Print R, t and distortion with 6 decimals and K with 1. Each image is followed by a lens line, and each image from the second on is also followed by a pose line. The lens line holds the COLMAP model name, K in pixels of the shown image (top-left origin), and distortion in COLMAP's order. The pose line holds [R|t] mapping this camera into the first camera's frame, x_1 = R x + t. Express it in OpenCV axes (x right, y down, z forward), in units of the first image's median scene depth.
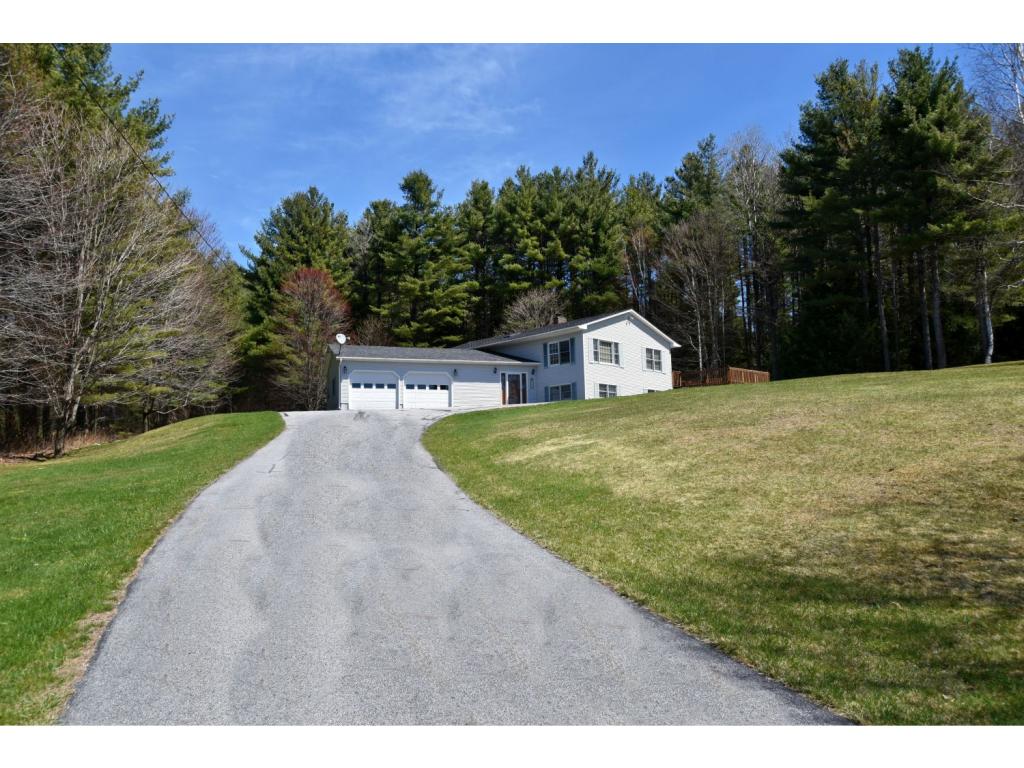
lens RADIAL K [[802.6, 0, 510.9], [0, 802.6, 393.5], [0, 0, 1]] dist [0.043662, 0.003164]
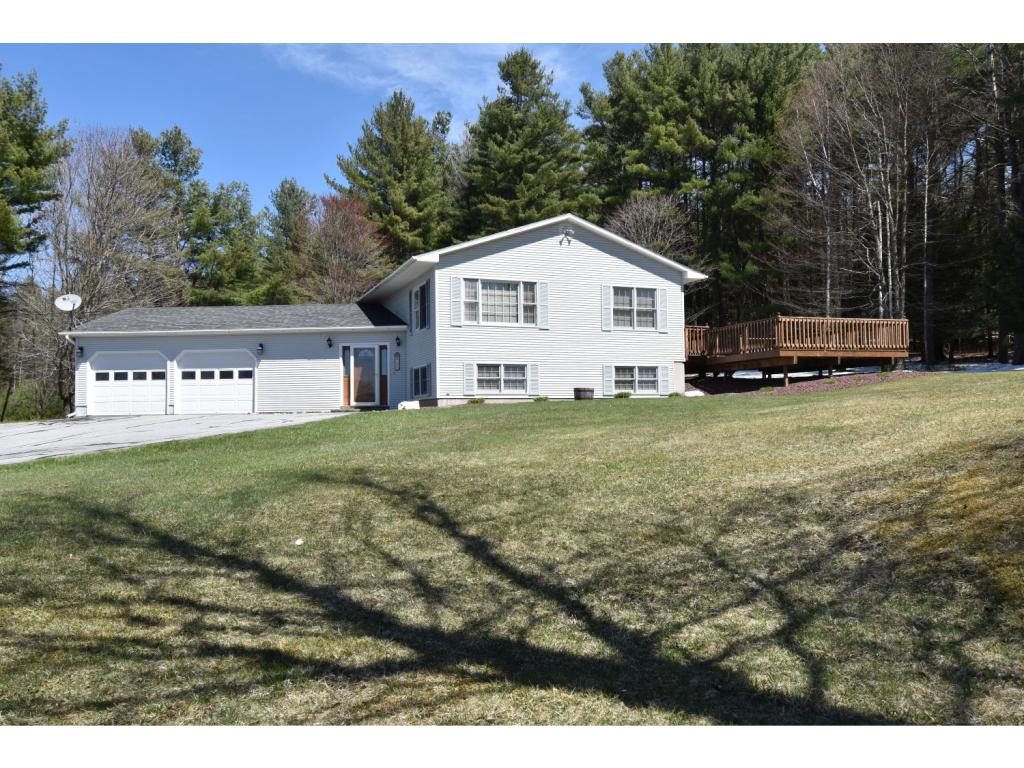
lens RADIAL K [[802.6, 0, 512.3], [0, 802.6, 392.4], [0, 0, 1]] dist [0.043662, 0.003164]
pose [[0.919844, -0.005728, -0.392242, 0.321741], [0.039016, 0.996271, 0.076948, -0.031554], [0.390339, -0.086084, 0.916638, 0.502114]]
